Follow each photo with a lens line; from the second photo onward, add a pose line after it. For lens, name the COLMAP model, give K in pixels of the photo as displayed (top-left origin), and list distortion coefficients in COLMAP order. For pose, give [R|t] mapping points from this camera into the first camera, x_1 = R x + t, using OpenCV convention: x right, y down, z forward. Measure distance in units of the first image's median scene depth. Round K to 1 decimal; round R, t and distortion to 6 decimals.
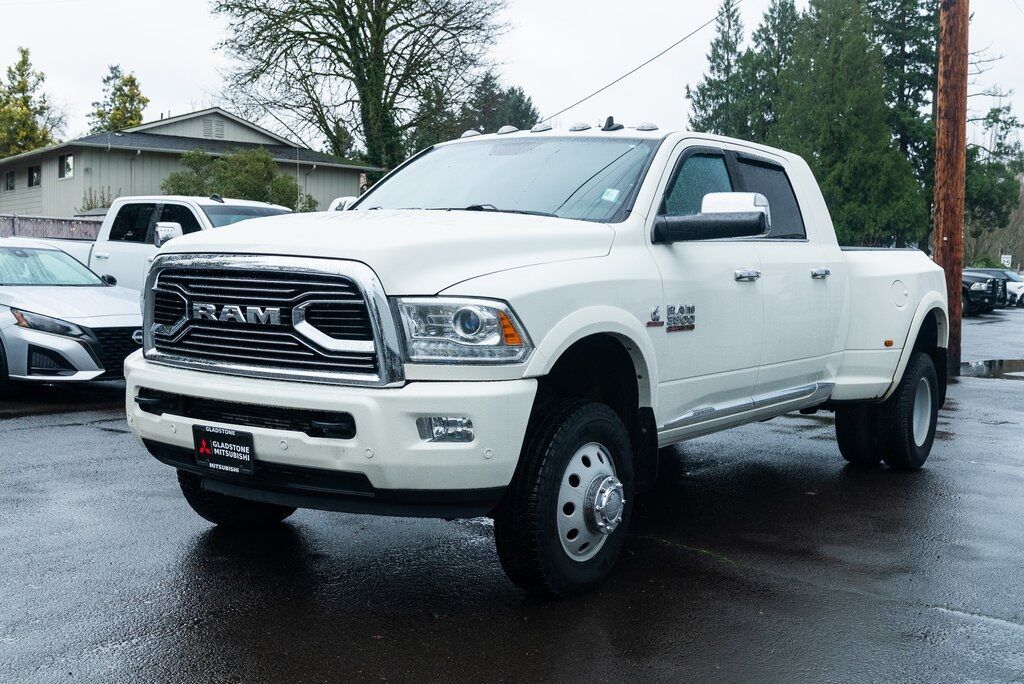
lens RADIAL K [[1164.6, 0, 513.5], [0, 1164.6, 340.1], [0, 0, 1]] dist [0.016161, 0.000000]
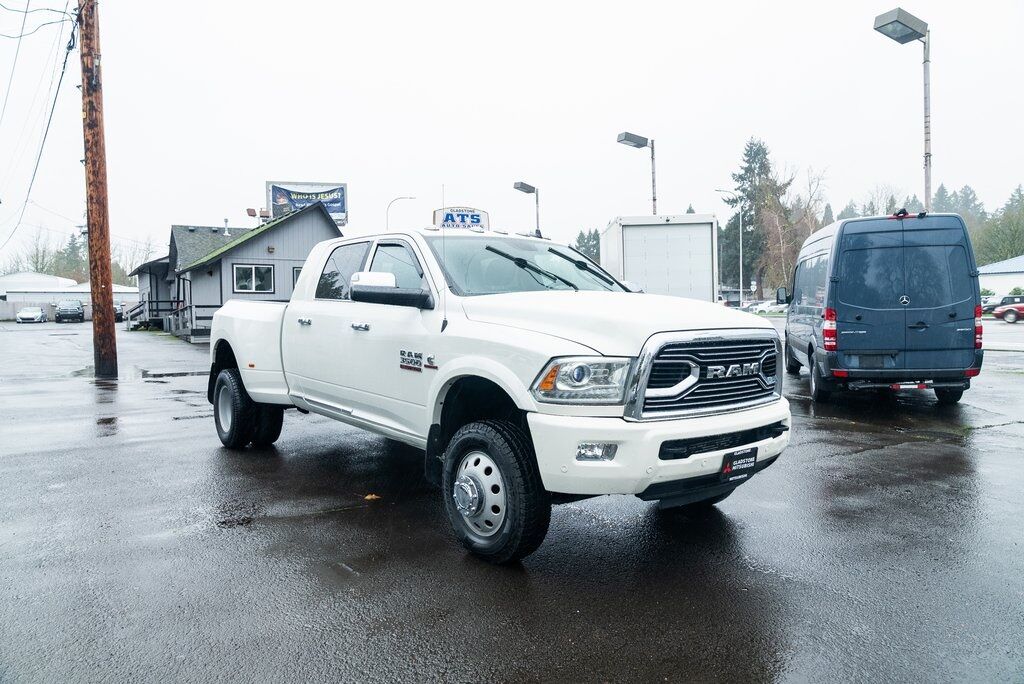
lens RADIAL K [[692.7, 0, 510.7], [0, 692.7, 345.3], [0, 0, 1]] dist [-0.028527, 0.012973]
pose [[0.307968, -0.082330, 0.947828, -1.148172], [0.071107, 0.995454, 0.063363, -0.129094], [-0.948736, 0.047884, 0.312422, 1.007380]]
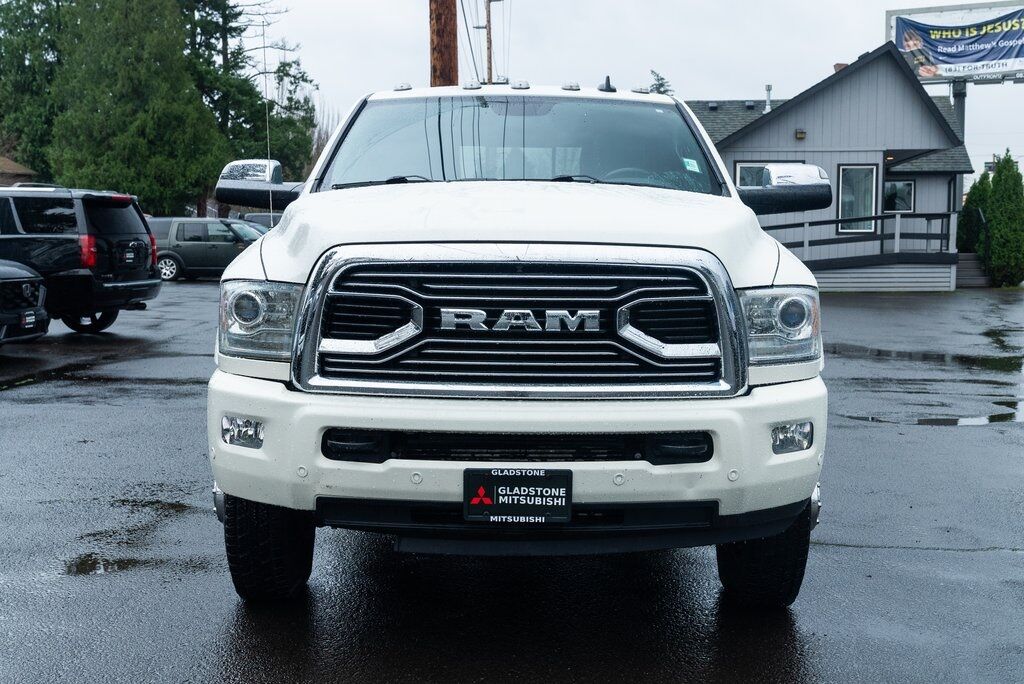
lens RADIAL K [[1253.2, 0, 512.0], [0, 1253.2, 342.0], [0, 0, 1]] dist [0.017364, 0.000000]
pose [[0.834719, -0.069034, 0.546331, -0.709883], [0.052667, 0.997571, 0.045585, -0.047207], [-0.548151, -0.009277, 0.836328, 0.309050]]
